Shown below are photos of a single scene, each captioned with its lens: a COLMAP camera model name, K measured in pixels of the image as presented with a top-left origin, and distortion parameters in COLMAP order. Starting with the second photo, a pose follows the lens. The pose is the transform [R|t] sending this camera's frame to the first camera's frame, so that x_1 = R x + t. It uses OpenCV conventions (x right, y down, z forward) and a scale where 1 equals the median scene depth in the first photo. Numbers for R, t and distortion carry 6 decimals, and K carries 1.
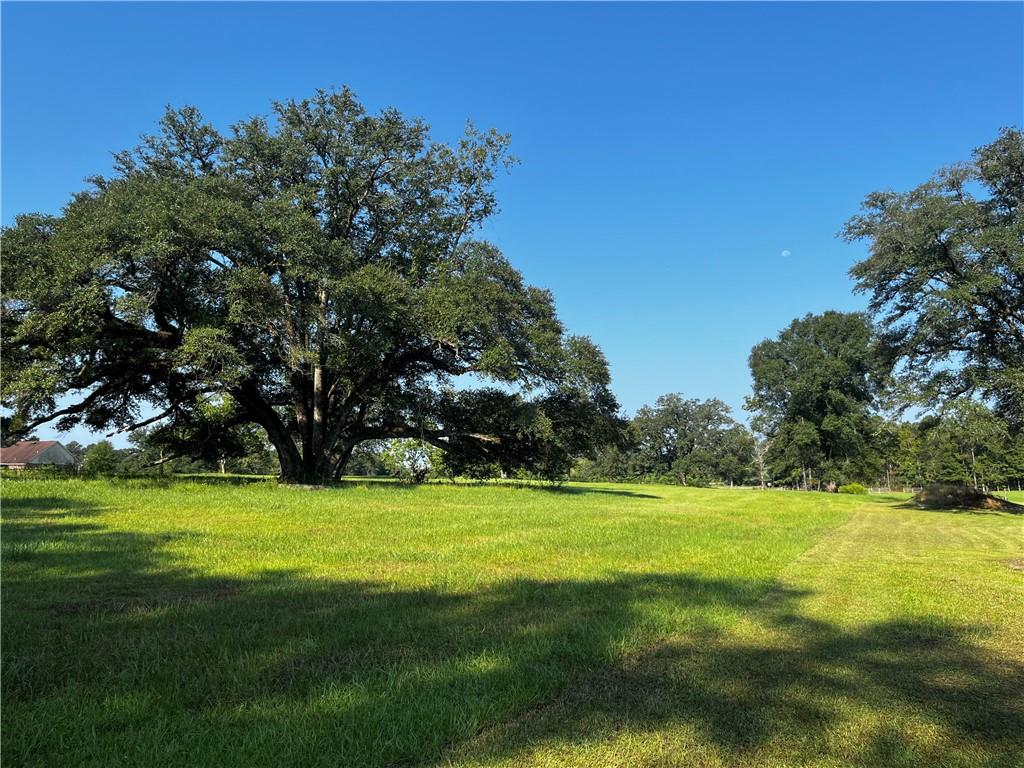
lens RADIAL K [[772.8, 0, 514.5], [0, 772.8, 383.8], [0, 0, 1]] dist [0.014407, 0.001889]
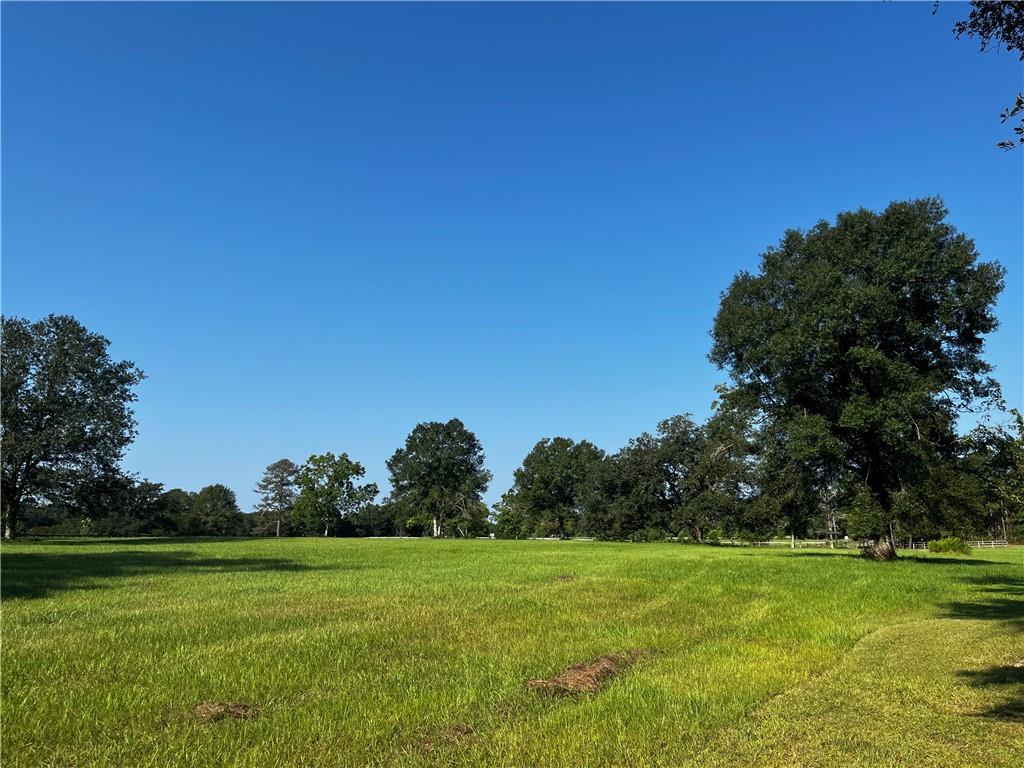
lens RADIAL K [[772.8, 0, 509.2], [0, 772.8, 385.3], [0, 0, 1]] dist [0.014407, 0.001889]
pose [[0.993428, -0.036476, -0.108490, 0.220176], [0.028988, 0.997139, -0.069814, 0.053472], [0.110726, 0.066210, 0.991643, 0.449648]]
